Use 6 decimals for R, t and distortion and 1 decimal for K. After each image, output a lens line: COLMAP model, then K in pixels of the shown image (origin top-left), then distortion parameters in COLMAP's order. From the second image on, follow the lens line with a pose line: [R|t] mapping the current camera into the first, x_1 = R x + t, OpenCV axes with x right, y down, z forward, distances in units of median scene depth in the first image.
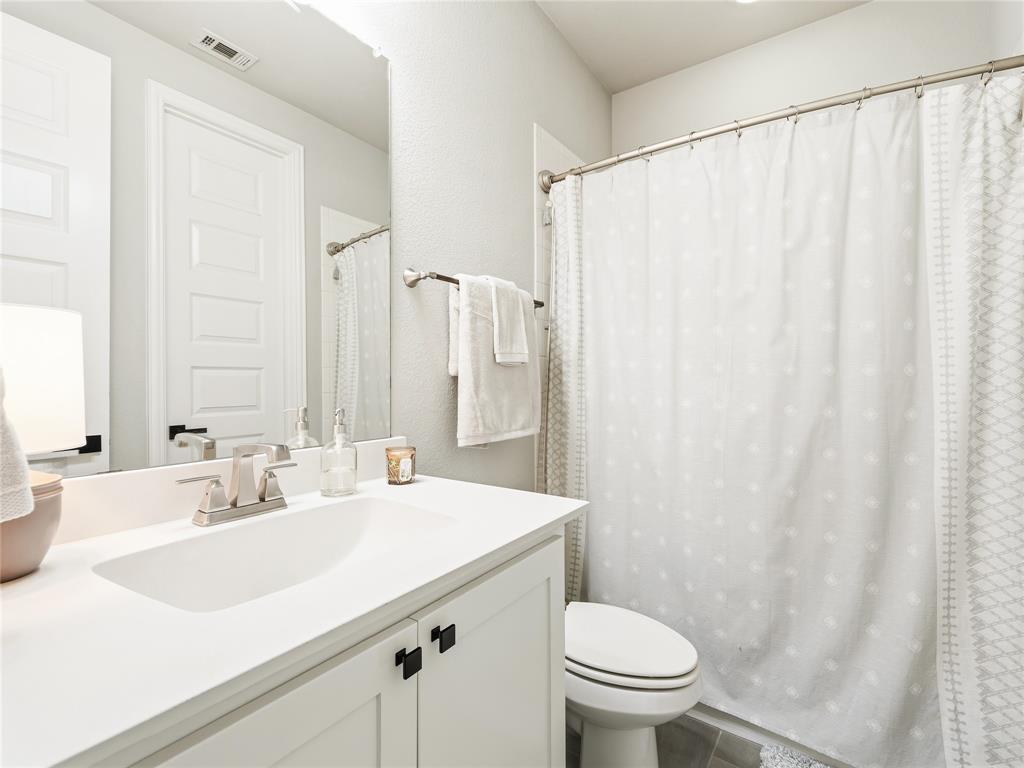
lens RADIAL K [[476.6, 0, 508.1], [0, 476.6, 380.6], [0, 0, 1]] dist [0.002431, -0.001197]
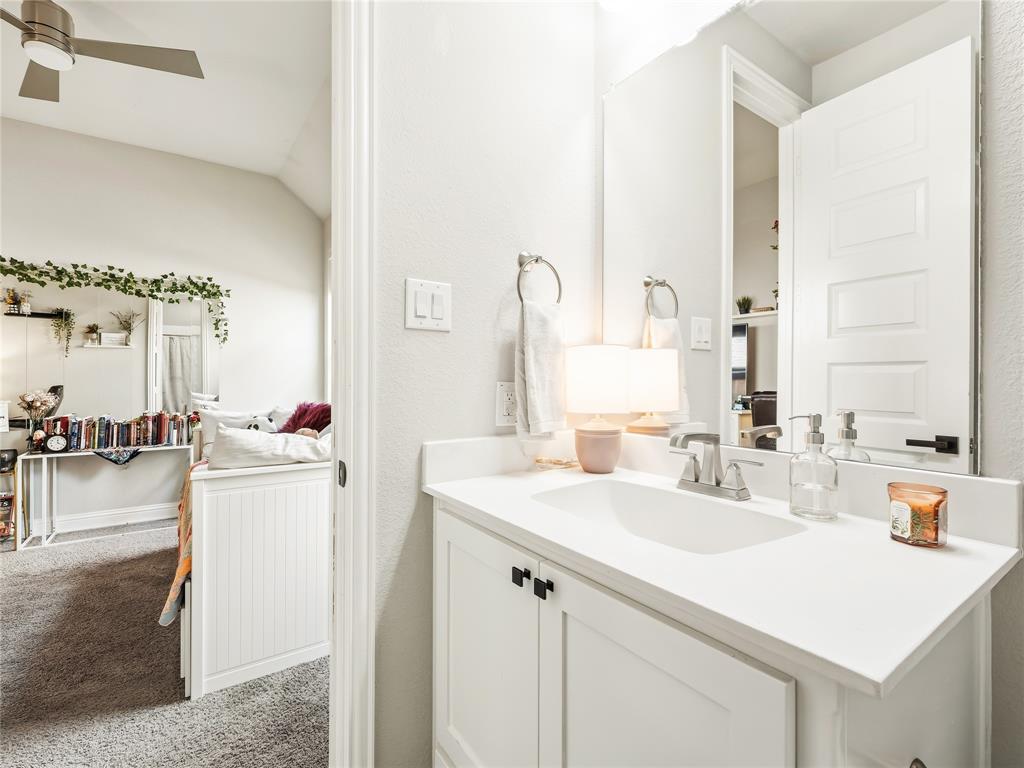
lens RADIAL K [[476.6, 0, 508.1], [0, 476.6, 380.6], [0, 0, 1]] dist [0.002431, -0.001197]
pose [[-0.356699, 0.003922, -0.934211, 0.857108], [-0.004117, 0.999975, 0.005769, -0.002512], [0.934210, 0.005904, -0.356674, 1.110204]]
